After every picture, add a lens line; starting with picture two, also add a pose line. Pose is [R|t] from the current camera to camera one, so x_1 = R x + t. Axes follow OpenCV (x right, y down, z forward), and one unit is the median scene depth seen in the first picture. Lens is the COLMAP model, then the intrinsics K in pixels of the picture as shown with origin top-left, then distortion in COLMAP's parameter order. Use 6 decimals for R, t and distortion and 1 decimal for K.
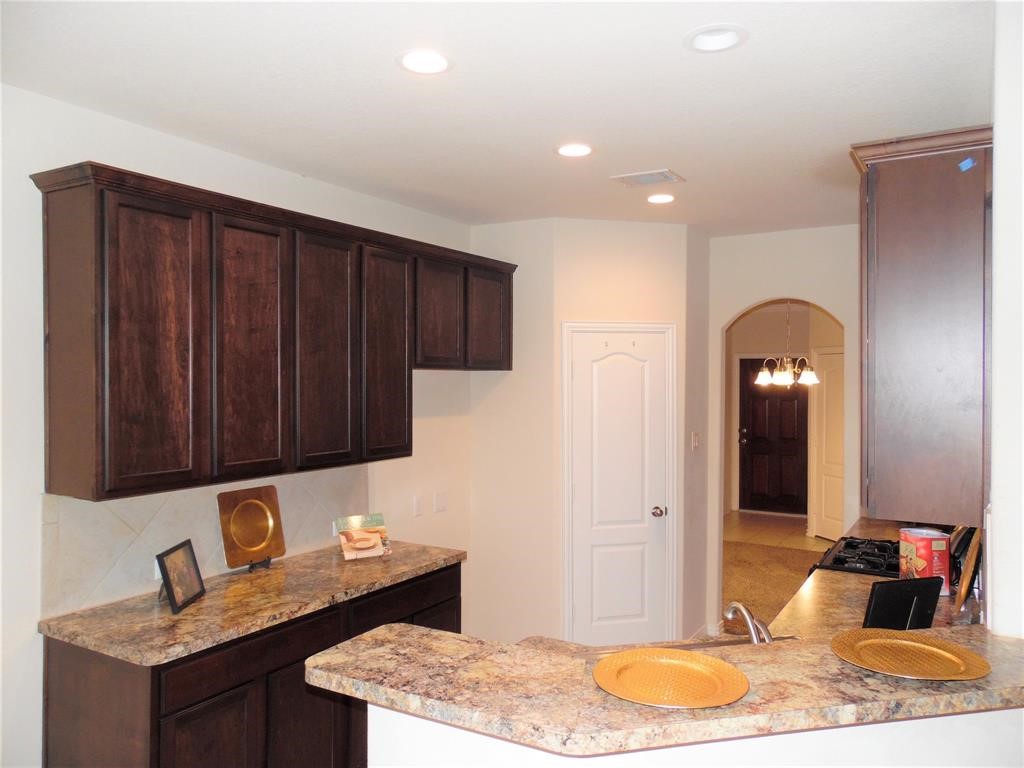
lens RADIAL K [[765.6, 0, 512.0], [0, 765.6, 384.0], [0, 0, 1]] dist [-0.005734, 0.047937]
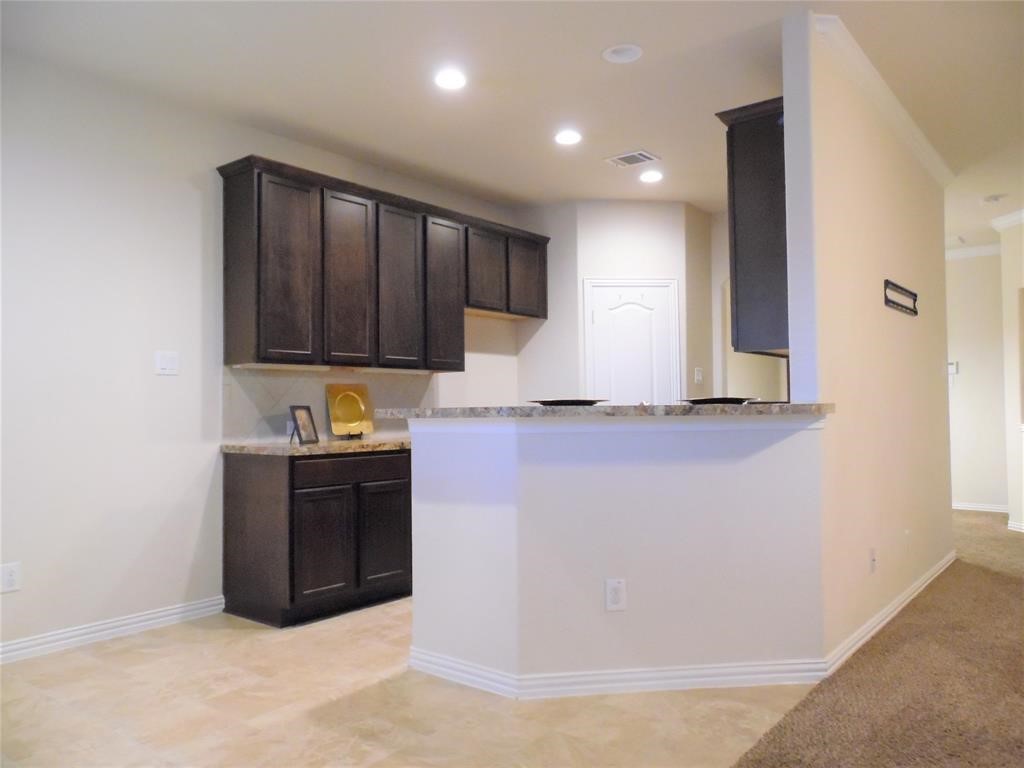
lens RADIAL K [[765.6, 0, 512.0], [0, 765.6, 384.0], [0, 0, 1]] dist [-0.005734, 0.047937]
pose [[0.991506, -0.014378, -0.129264, 0.147116], [0.009178, 0.999128, -0.040731, 0.198560], [0.129736, 0.039199, 0.990773, -0.384210]]
